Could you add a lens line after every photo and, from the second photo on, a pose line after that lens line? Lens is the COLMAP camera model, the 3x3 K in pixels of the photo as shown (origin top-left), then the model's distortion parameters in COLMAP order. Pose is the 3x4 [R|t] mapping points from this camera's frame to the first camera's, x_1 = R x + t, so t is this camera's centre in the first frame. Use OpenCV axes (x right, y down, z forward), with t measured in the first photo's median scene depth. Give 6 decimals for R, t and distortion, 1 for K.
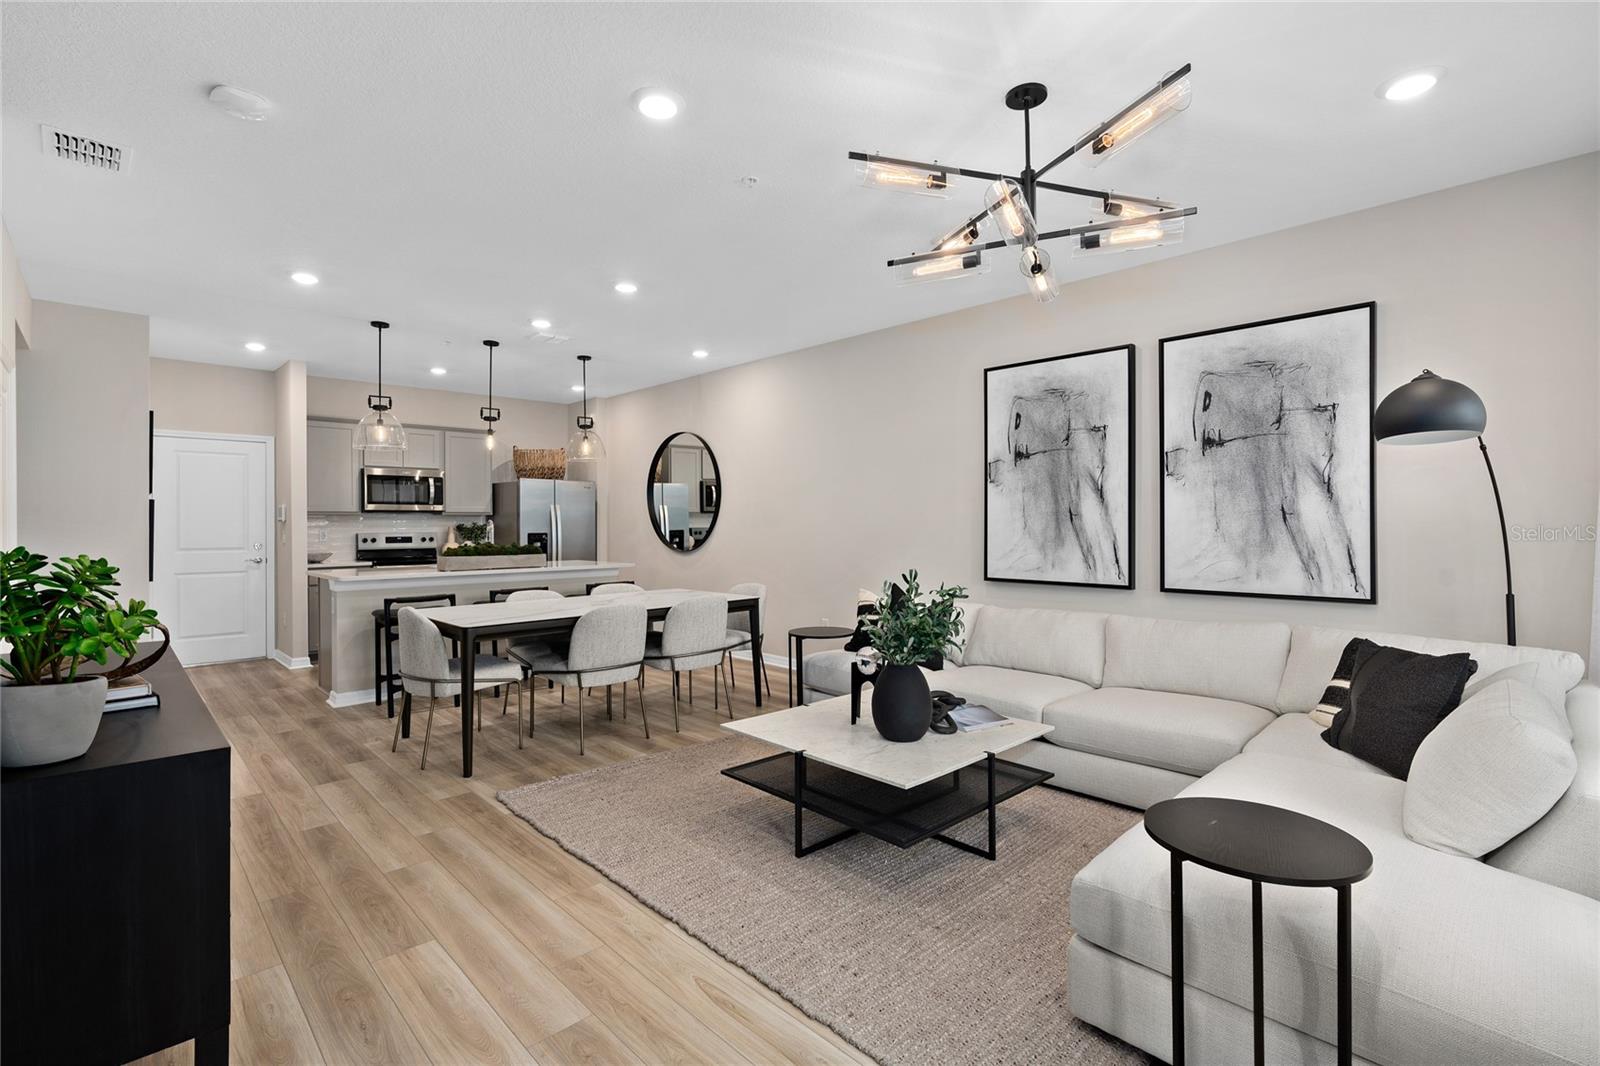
lens RADIAL K [[750.1, 0, 800.0], [0, 750.1, 533.0], [0, 0, 1]] dist [-0.043054, 0.000254]
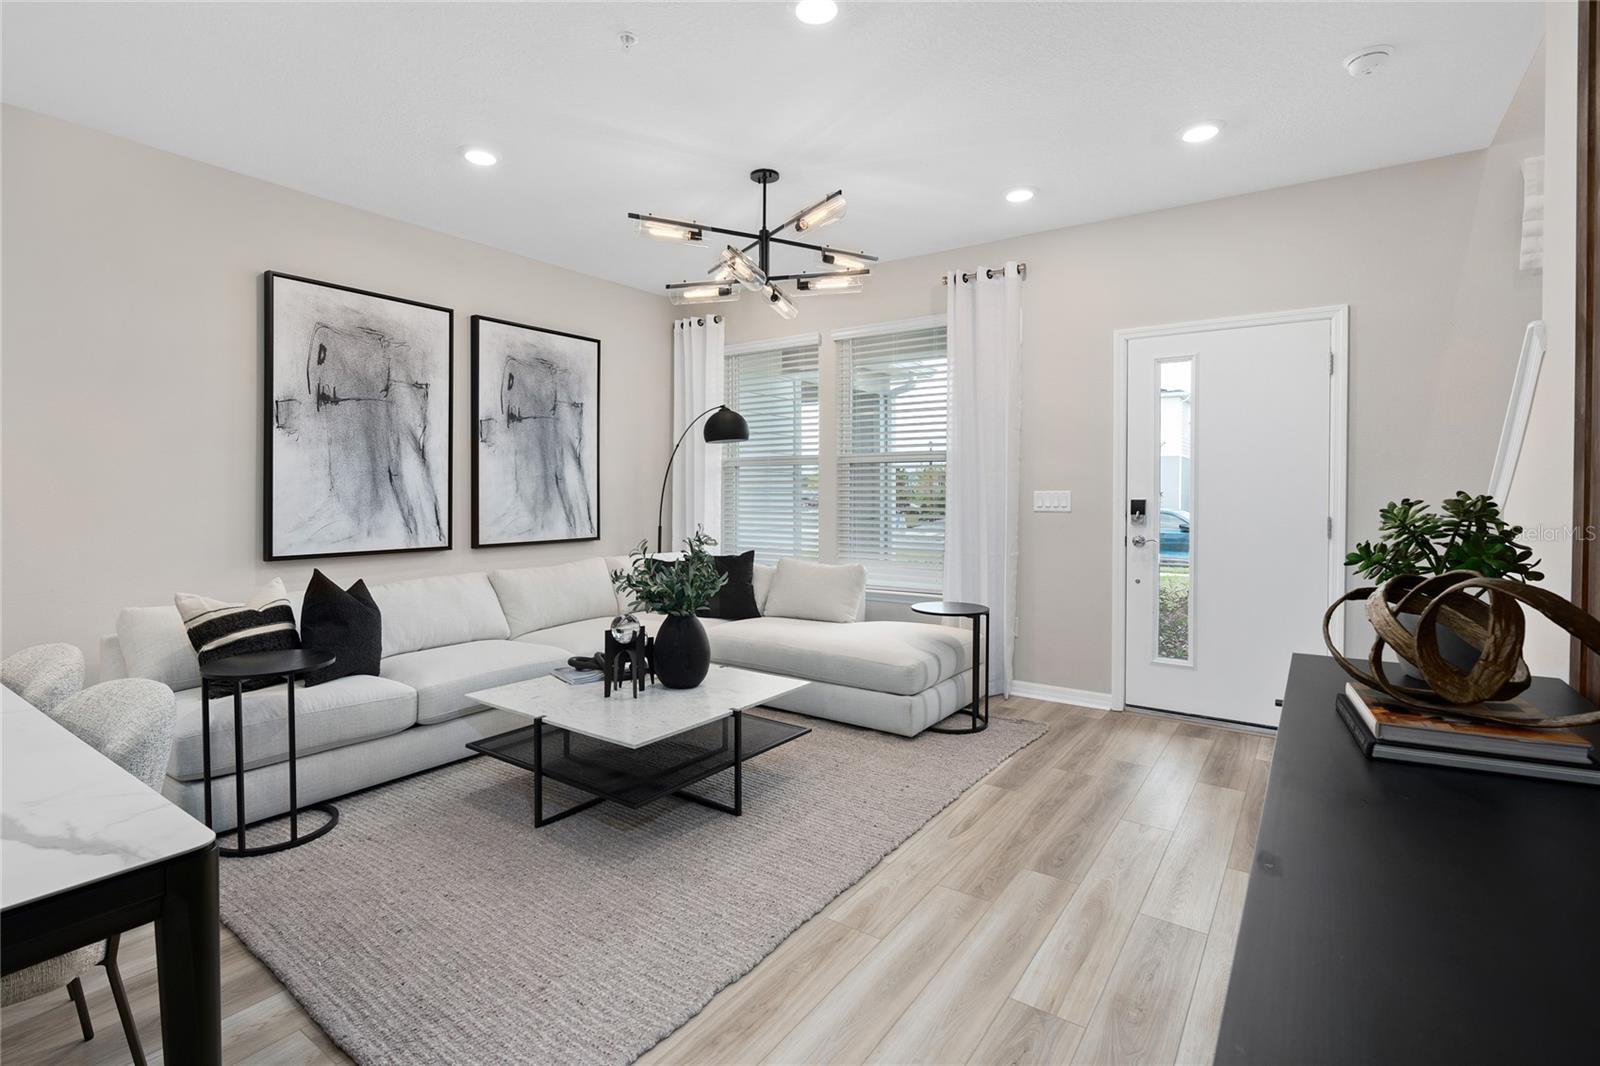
lens RADIAL K [[752.5, 0, 796.9], [0, 752.5, 509.7], [0, 0, 1]] dist [0.024735, -0.000186]
pose [[-0.197700, -0.030267, 0.979795, -0.676044], [-0.002173, 0.999534, 0.030439, -0.011819], [-0.980260, 0.003889, -0.197674, 0.742277]]
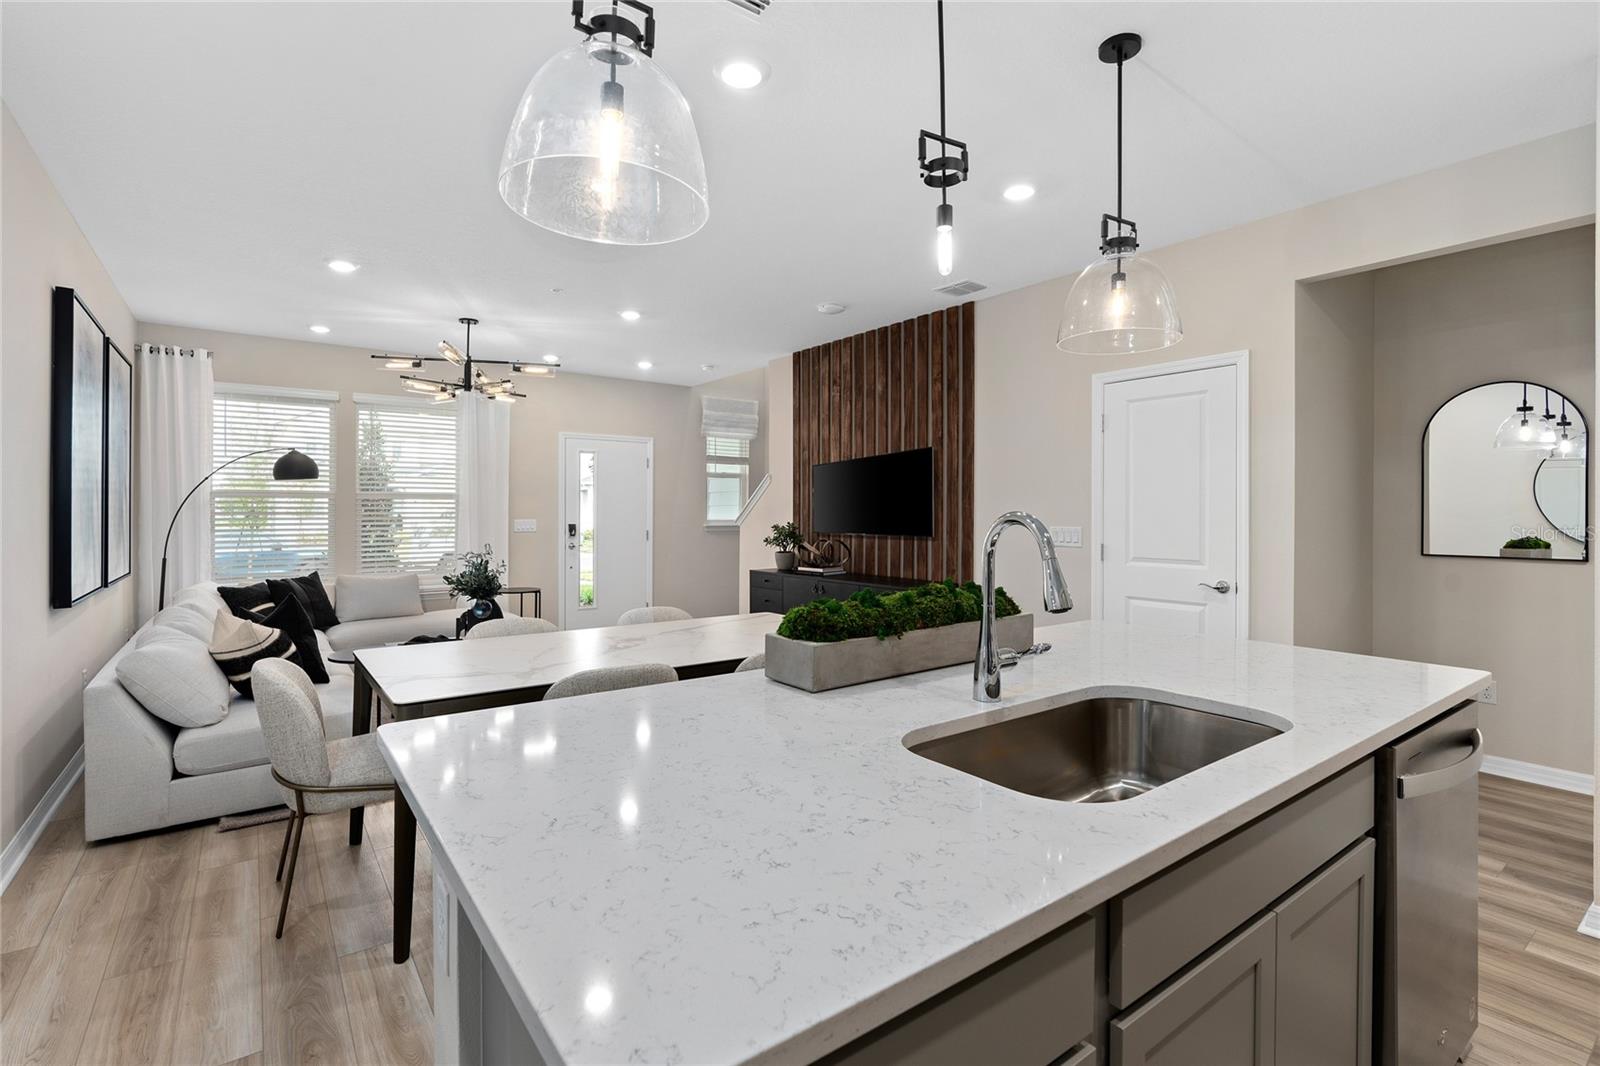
lens RADIAL K [[745.3, 0, 796.9], [0, 745.3, 511.3], [0, 0, 1]] dist [-0.000422, -0.000019]
pose [[-0.991045, 0.004050, 0.133467, -0.575505], [0.003277, 0.999977, -0.006007, -0.014095], [-0.133488, -0.005516, -0.991035, 1.858475]]
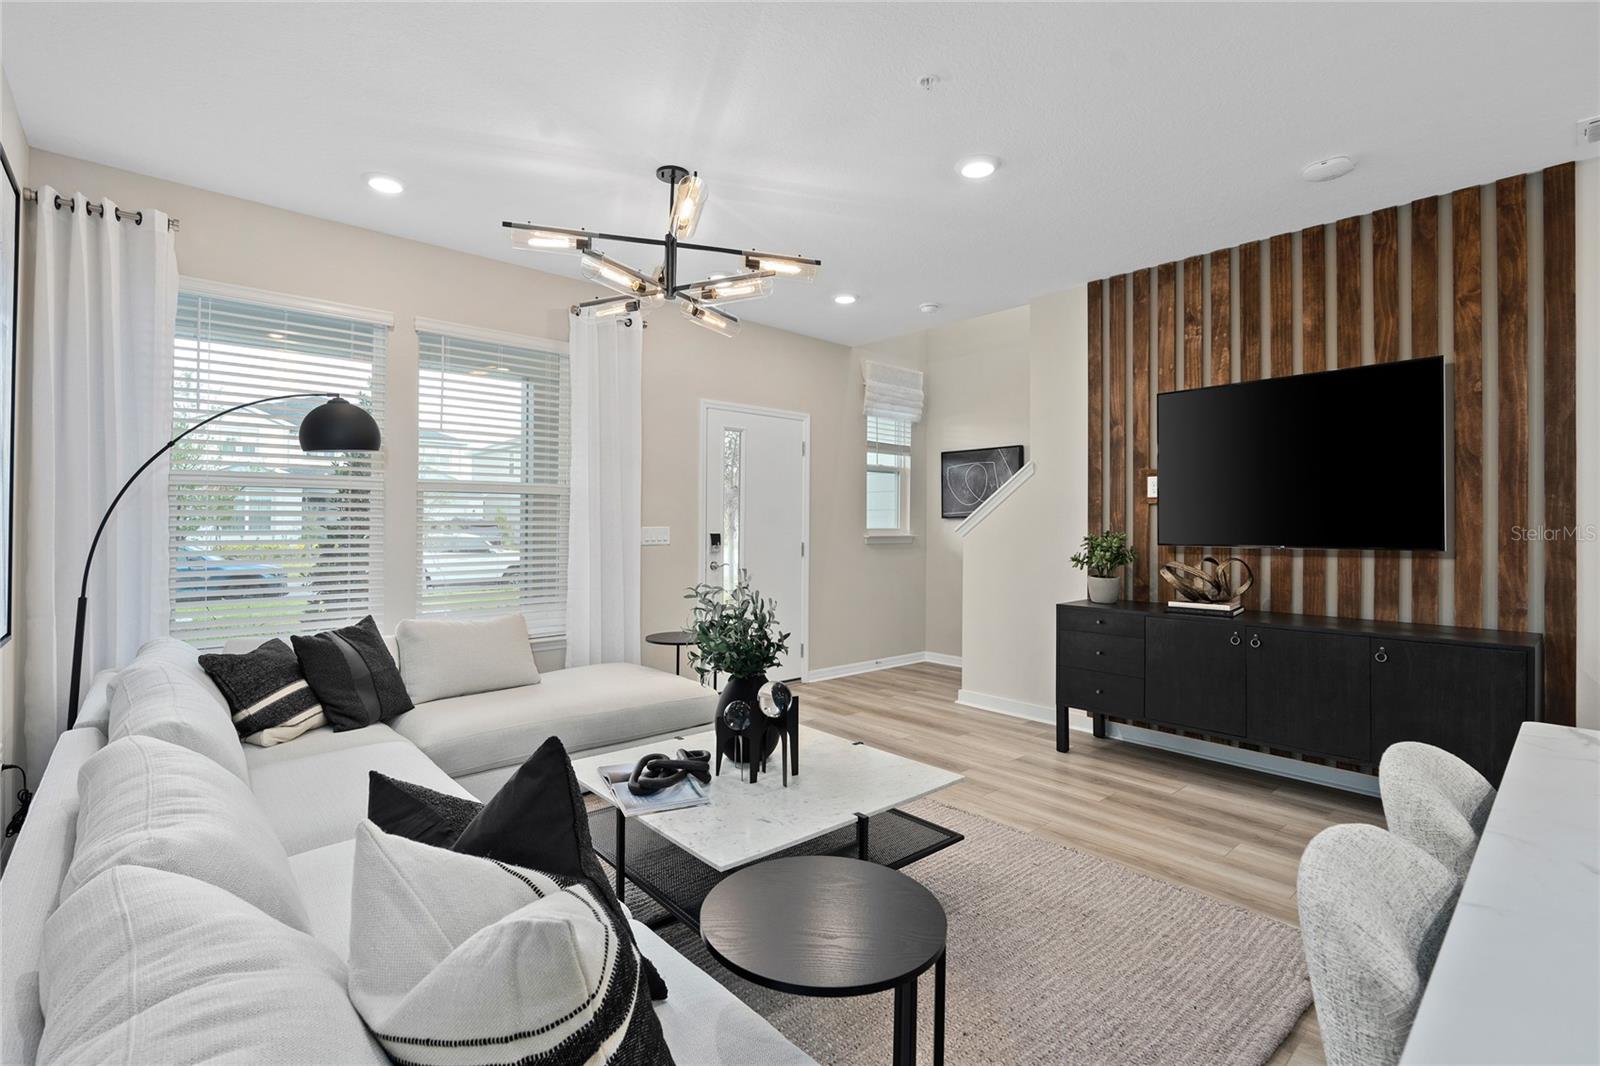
lens RADIAL K [[730.4, 0, 804.4], [0, 730.4, 515.0], [0, 0, 1]] dist [-0.001387, -0.000252]
pose [[-0.999415, 0.000310, 0.034209, 0.029739], [-0.000231, 0.999875, -0.015808, -0.007167], [-0.034210, -0.015806, -0.999290, 1.342603]]
